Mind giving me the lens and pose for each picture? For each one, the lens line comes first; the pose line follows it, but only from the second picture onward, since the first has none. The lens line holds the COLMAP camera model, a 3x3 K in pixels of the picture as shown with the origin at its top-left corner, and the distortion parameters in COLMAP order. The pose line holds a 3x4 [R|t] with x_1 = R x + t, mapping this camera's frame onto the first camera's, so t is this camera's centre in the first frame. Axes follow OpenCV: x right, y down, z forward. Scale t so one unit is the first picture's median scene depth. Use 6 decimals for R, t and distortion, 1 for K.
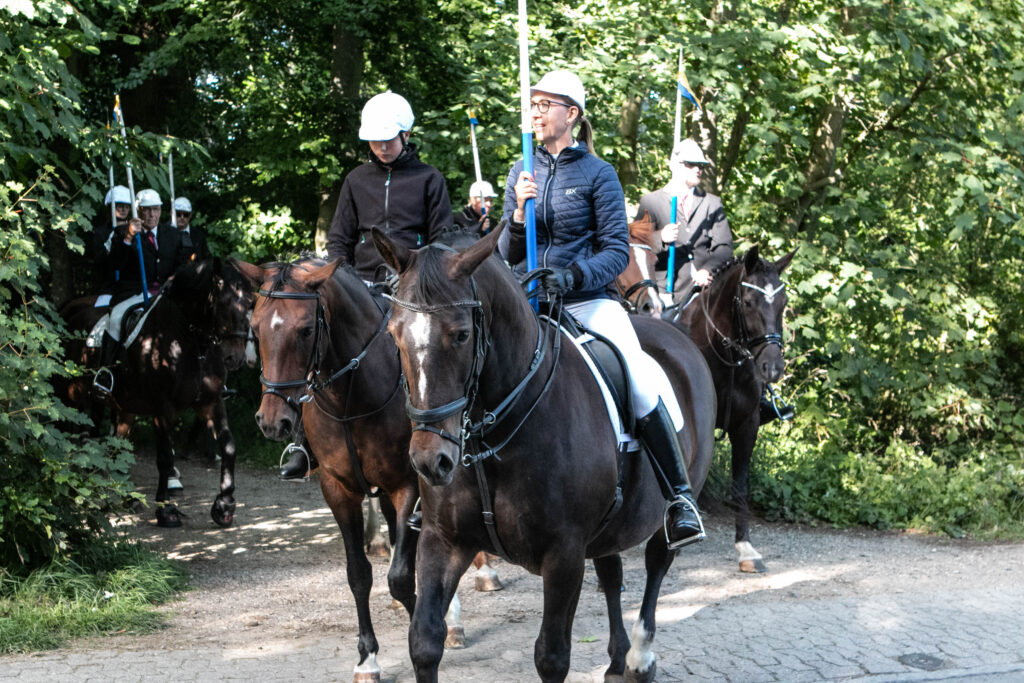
lens RADIAL K [[1828.9, 0, 535.9], [0, 1828.9, 359.3], [0, 0, 1]] dist [-0.010807, 0.000000]
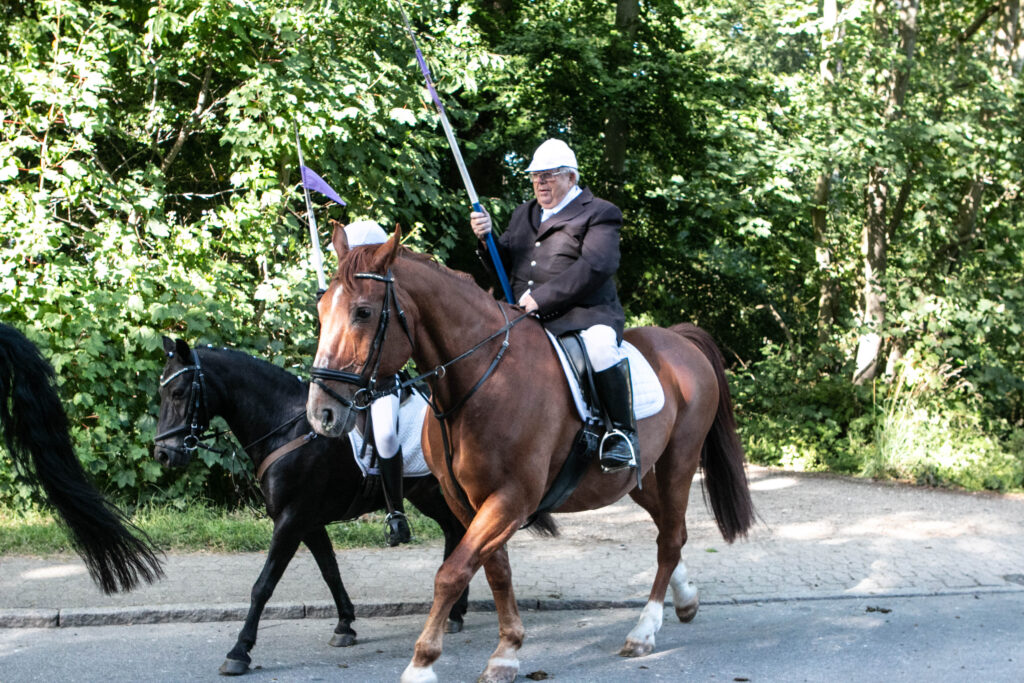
lens RADIAL K [[1419.7, 0, 527.0], [0, 1419.7, 351.0], [0, 0, 1]] dist [-0.065035, 0.000000]
pose [[0.987514, 0.020276, -0.156219, 0.001036], [-0.022401, 0.999679, -0.011852, 0.006651], [0.155929, 0.015203, 0.987651, -0.083067]]
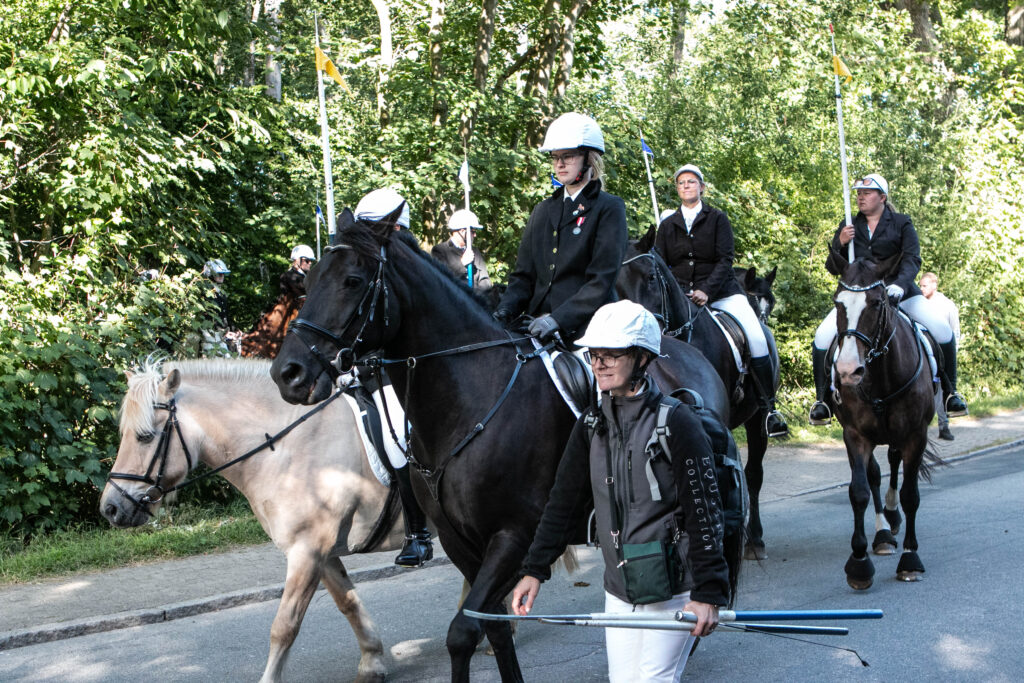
lens RADIAL K [[1625.2, 0, 519.6], [0, 1625.2, 342.7], [0, 0, 1]] dist [-0.066131, 0.000000]
pose [[0.928982, -0.055868, 0.365885, -0.387486], [0.066539, 0.997646, -0.016608, 0.009135], [-0.364096, 0.039774, 0.930512, -0.320339]]
